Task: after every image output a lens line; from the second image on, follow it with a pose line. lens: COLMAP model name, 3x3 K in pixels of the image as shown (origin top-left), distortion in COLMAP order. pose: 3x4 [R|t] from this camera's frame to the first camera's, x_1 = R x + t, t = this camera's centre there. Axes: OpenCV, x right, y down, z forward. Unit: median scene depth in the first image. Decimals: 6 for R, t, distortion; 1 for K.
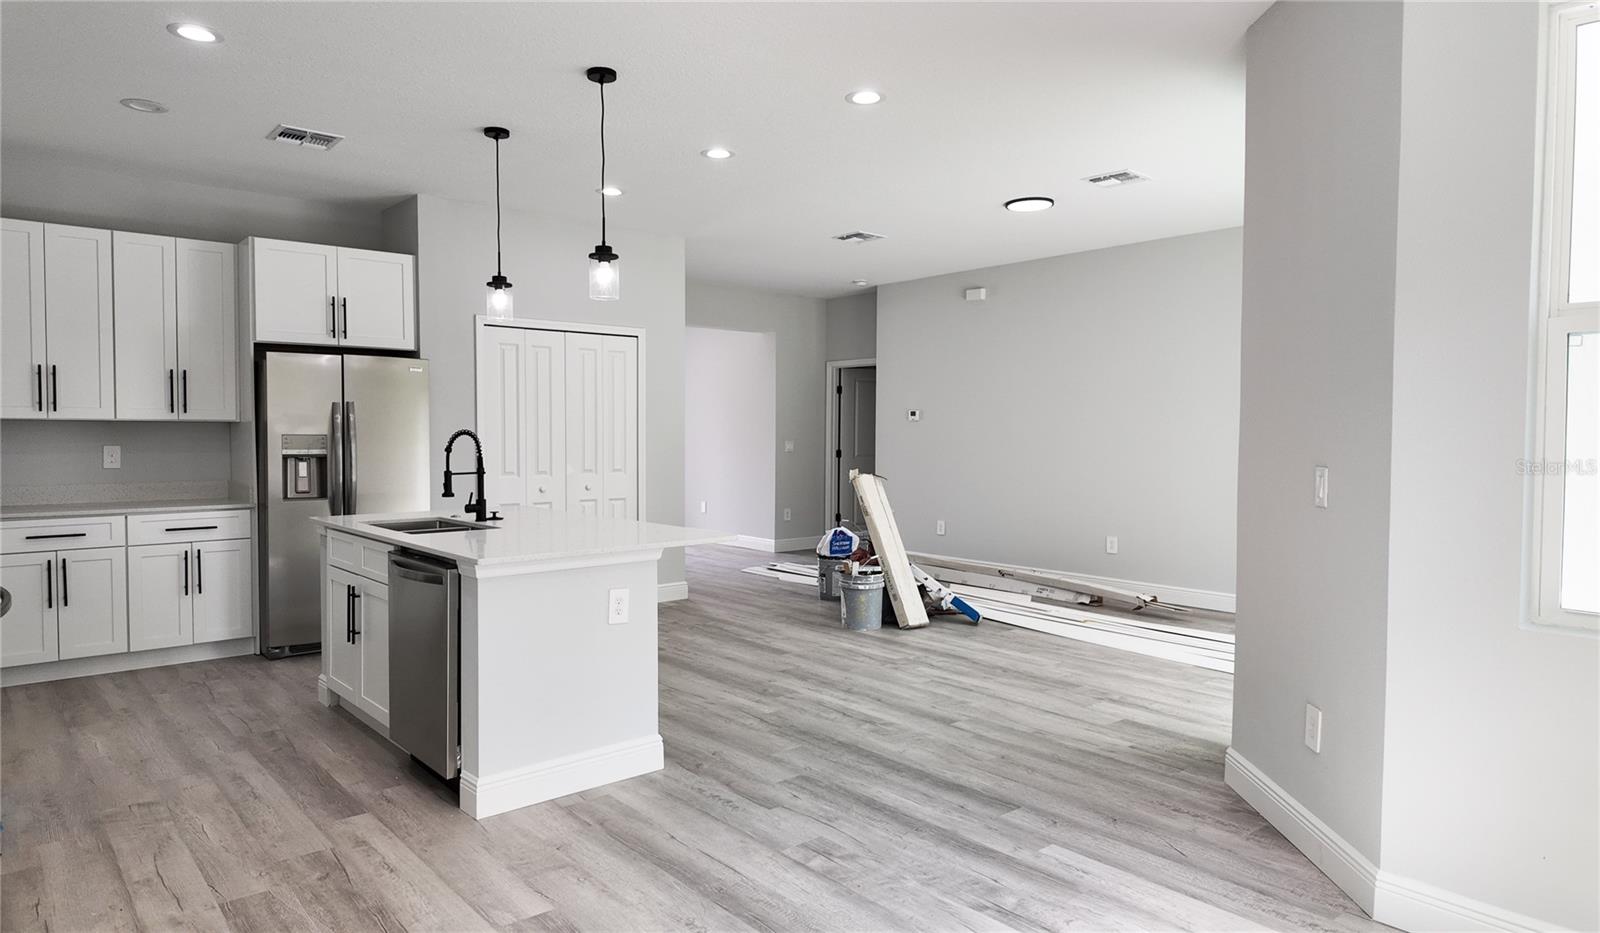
lens RADIAL K [[955.6, 0, 763.3], [0, 955.6, 469.3], [0, 0, 1]] dist [0.057390, -0.062327]
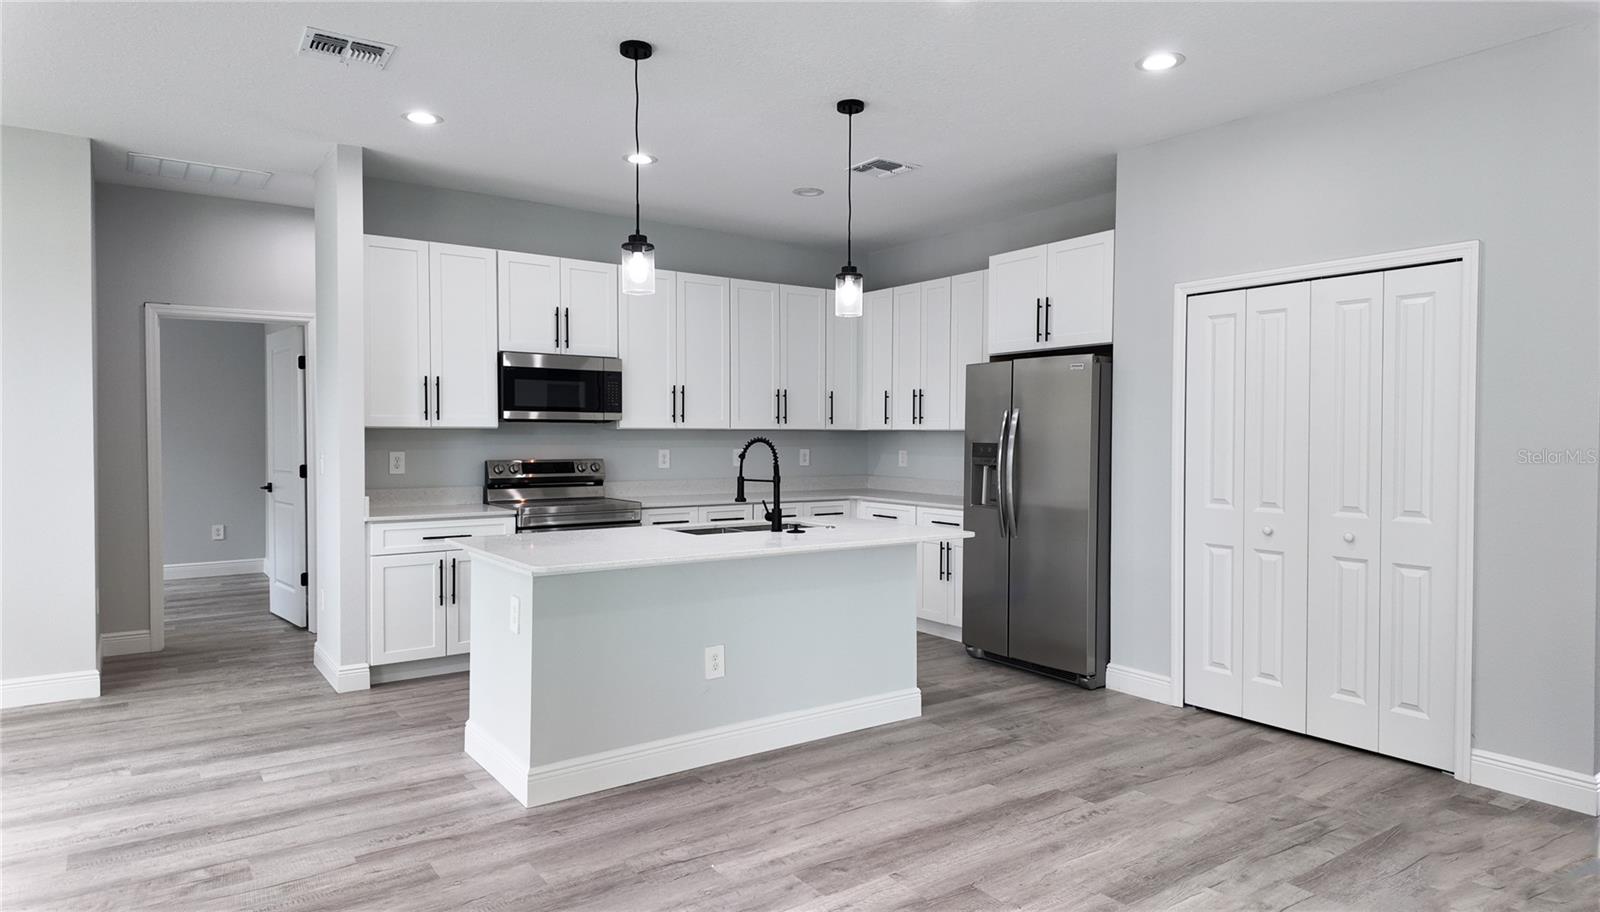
lens RADIAL K [[933.0, 0, 809.7], [0, 933.0, 452.3], [0, 0, 1]] dist [0.055908, -0.058514]
pose [[-0.060330, 0.014275, -0.998076, 0.639040], [-0.045342, 0.998826, 0.017026, -0.042965], [0.997148, 0.046282, -0.059612, 1.090463]]
